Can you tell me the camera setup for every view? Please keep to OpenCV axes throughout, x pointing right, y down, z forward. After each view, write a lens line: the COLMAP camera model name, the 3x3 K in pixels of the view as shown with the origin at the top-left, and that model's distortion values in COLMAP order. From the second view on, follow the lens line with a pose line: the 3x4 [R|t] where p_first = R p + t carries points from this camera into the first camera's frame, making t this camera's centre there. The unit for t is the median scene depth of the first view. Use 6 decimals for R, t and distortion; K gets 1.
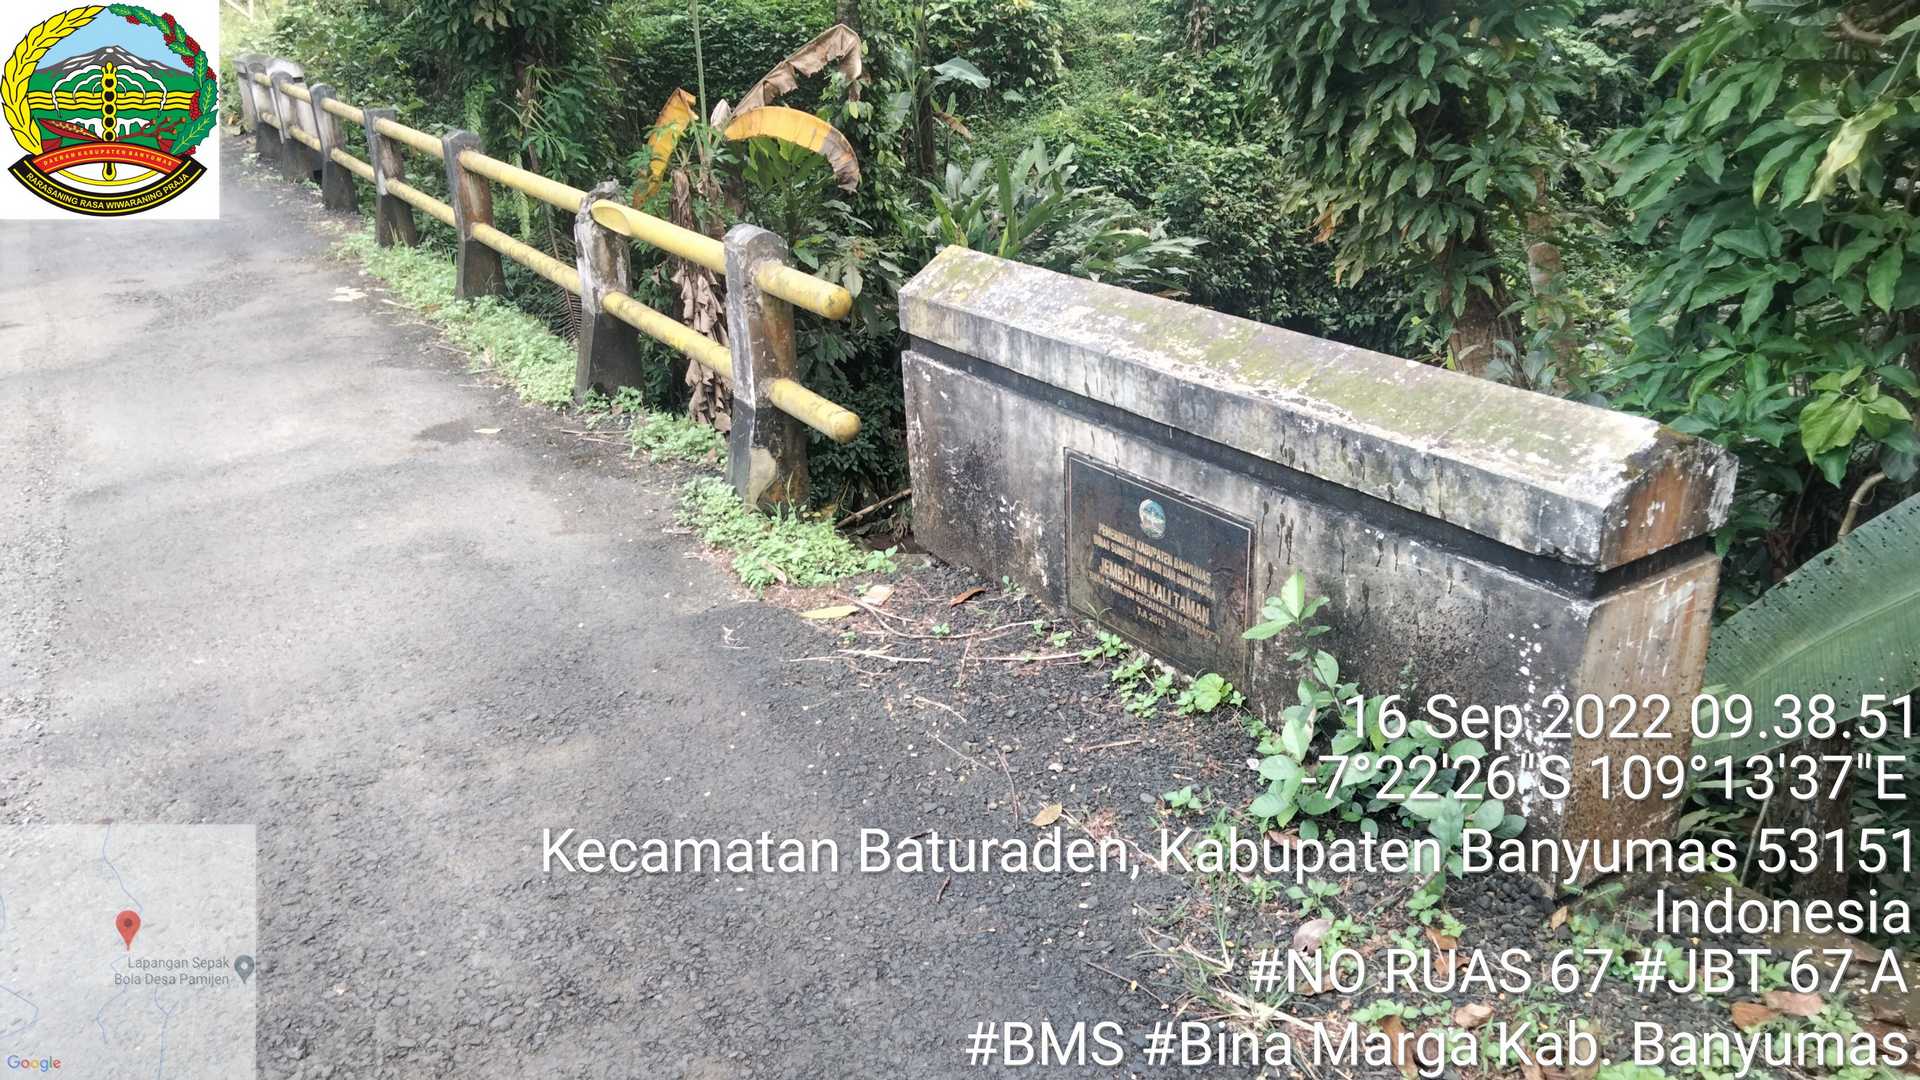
lens RADIAL K [[1433.9, 0, 937.2], [0, 1433.9, 543.6], [0, 0, 1]] dist [0.042483, -0.027318]
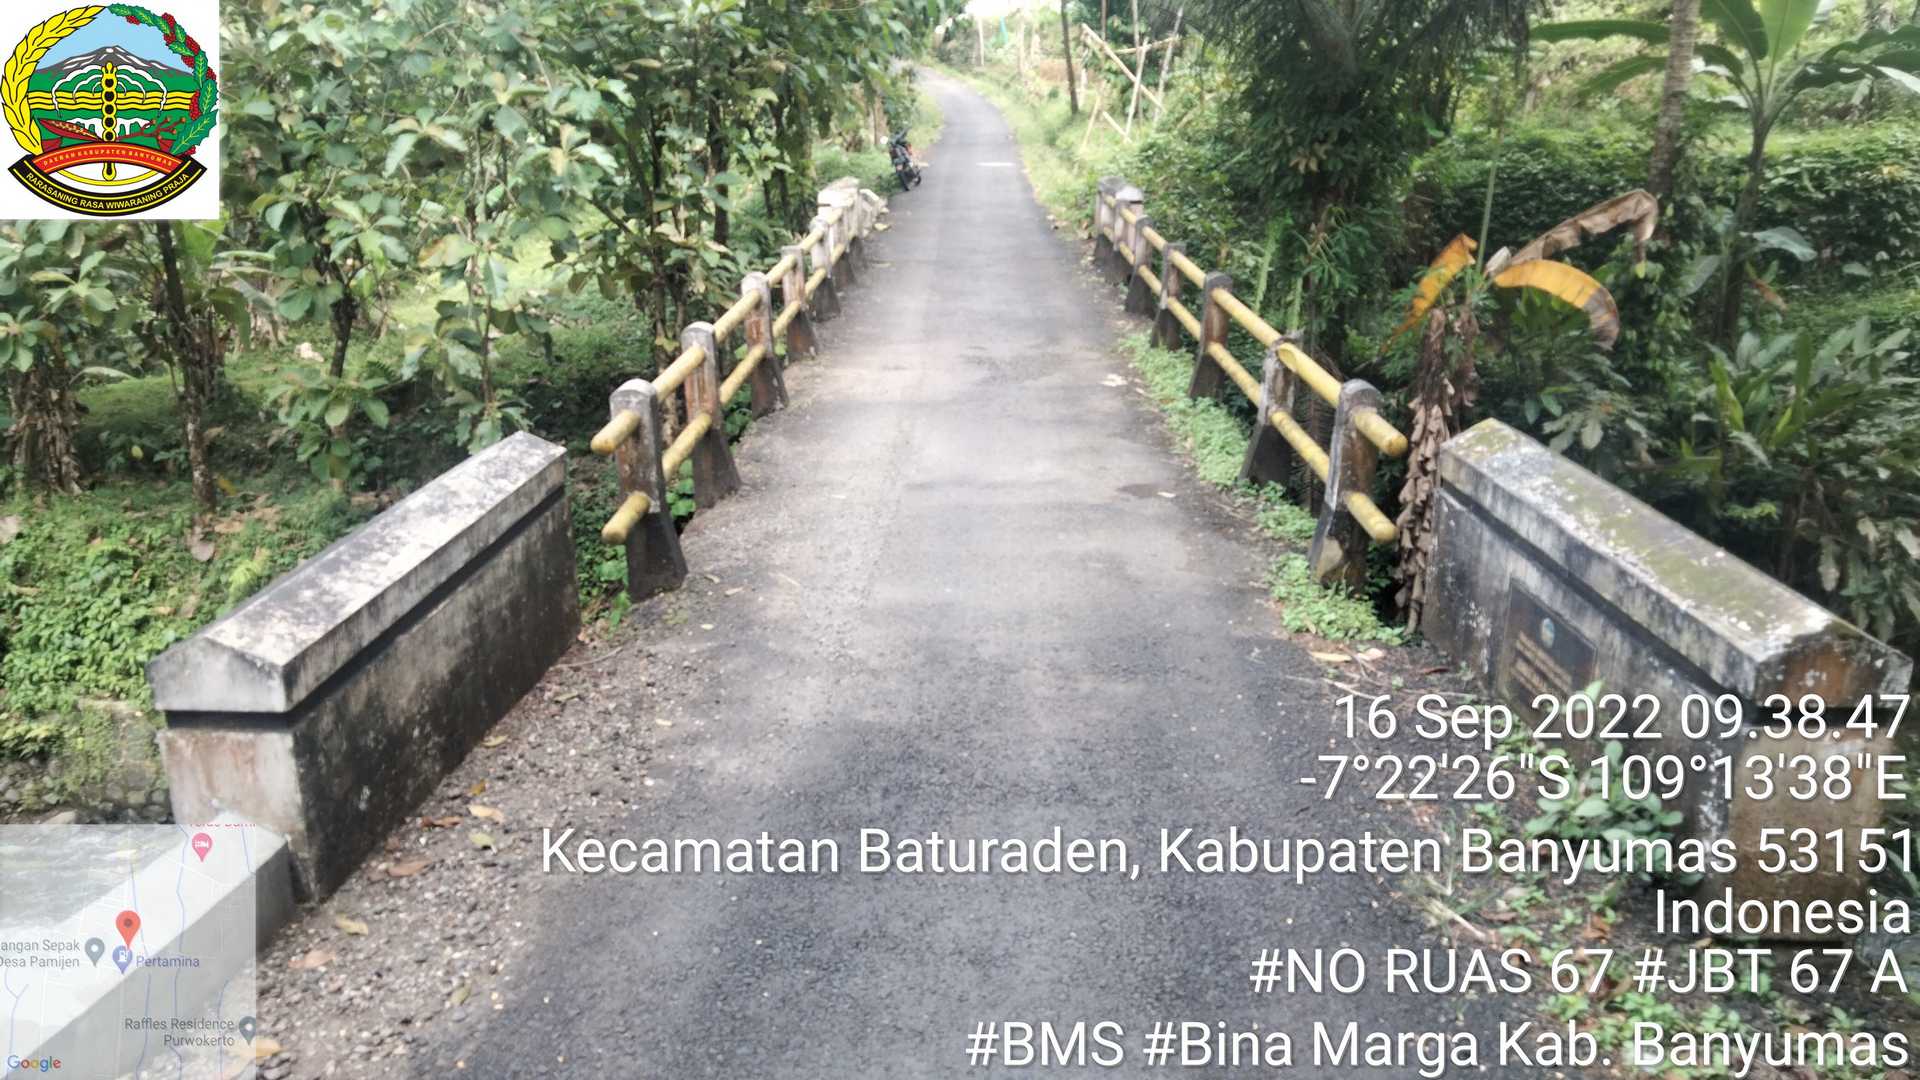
lens RADIAL K [[1421.1, 0, 936.2], [0, 1421.1, 544.5], [0, 0, 1]] dist [0.061622, -0.046336]
pose [[0.848380, 0.207497, -0.487028, 0.133852], [-0.240007, 0.970761, -0.004491, 0.021018], [0.471856, 0.120700, 0.873375, -0.222749]]
